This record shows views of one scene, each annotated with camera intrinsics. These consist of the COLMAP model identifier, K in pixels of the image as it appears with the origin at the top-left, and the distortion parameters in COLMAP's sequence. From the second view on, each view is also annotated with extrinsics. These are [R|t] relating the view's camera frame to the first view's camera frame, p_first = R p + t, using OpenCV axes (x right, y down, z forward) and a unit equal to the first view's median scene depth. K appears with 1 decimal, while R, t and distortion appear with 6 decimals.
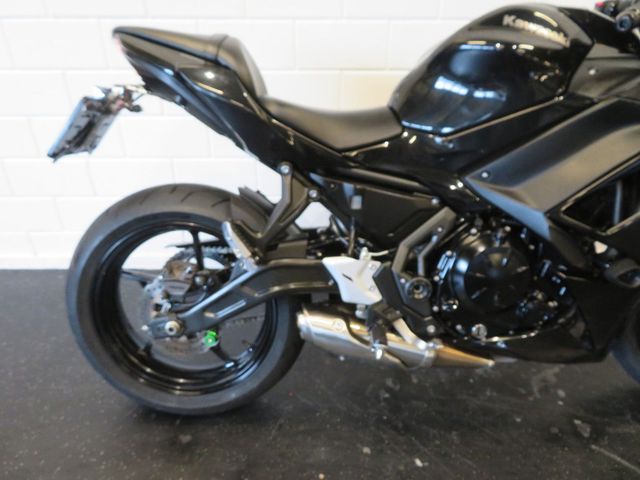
lens RADIAL K [[454.8, 0, 320.0], [0, 454.8, 240.0], [0, 0, 1]] dist [-0.009039, -0.000946]
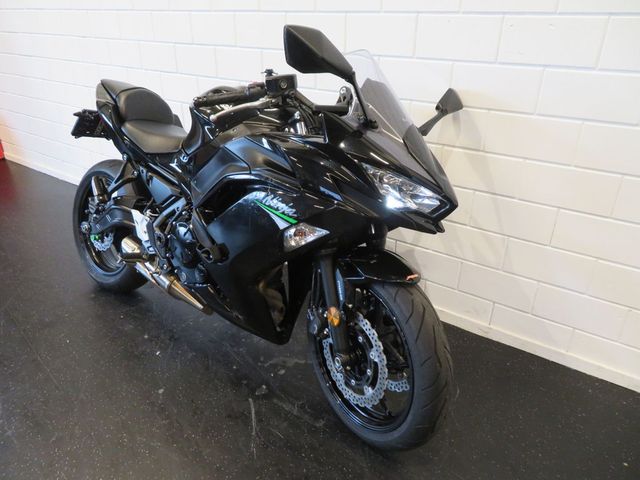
lens RADIAL K [[454.8, 0, 320.0], [0, 454.8, 240.0], [0, 0, 1]] dist [-0.009039, -0.000946]
pose [[0.798816, 0.265639, -0.539748, 1.365569], [-0.311756, 0.950142, 0.006224, -0.074039], [0.514491, 0.163297, 0.841804, -0.124209]]
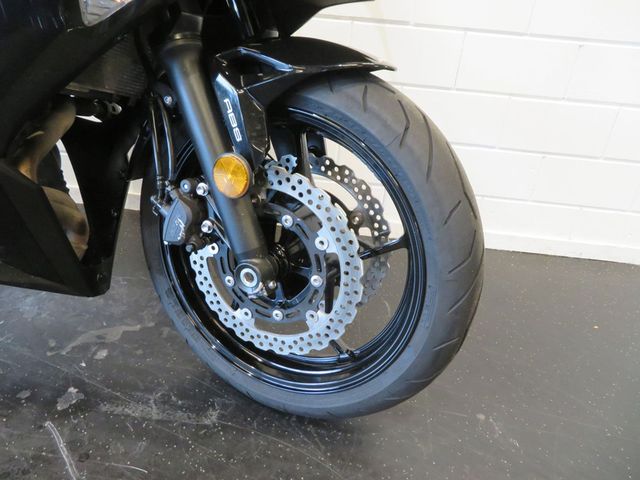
lens RADIAL K [[454.8, 0, 320.0], [0, 454.8, 240.0], [0, 0, 1]] dist [-0.009039, -0.000946]
pose [[0.989521, 0.121151, -0.078552, 0.995622], [-0.125557, 0.990626, -0.053802, 0.178819], [0.071298, 0.063101, 0.995457, 0.358834]]
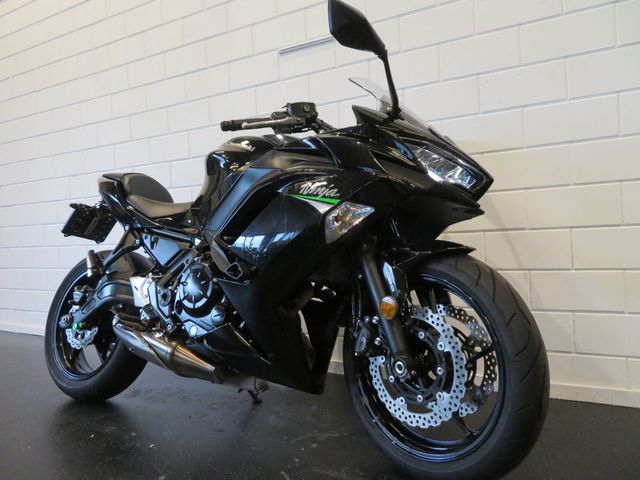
lens RADIAL K [[454.8, 0, 320.0], [0, 454.8, 240.0], [0, 0, 1]] dist [-0.009039, -0.000946]
pose [[0.862379, -0.039604, -0.504711, 1.216476], [-0.213242, 0.875769, -0.433078, 0.414883], [0.459162, 0.481103, 0.746800, -0.008851]]
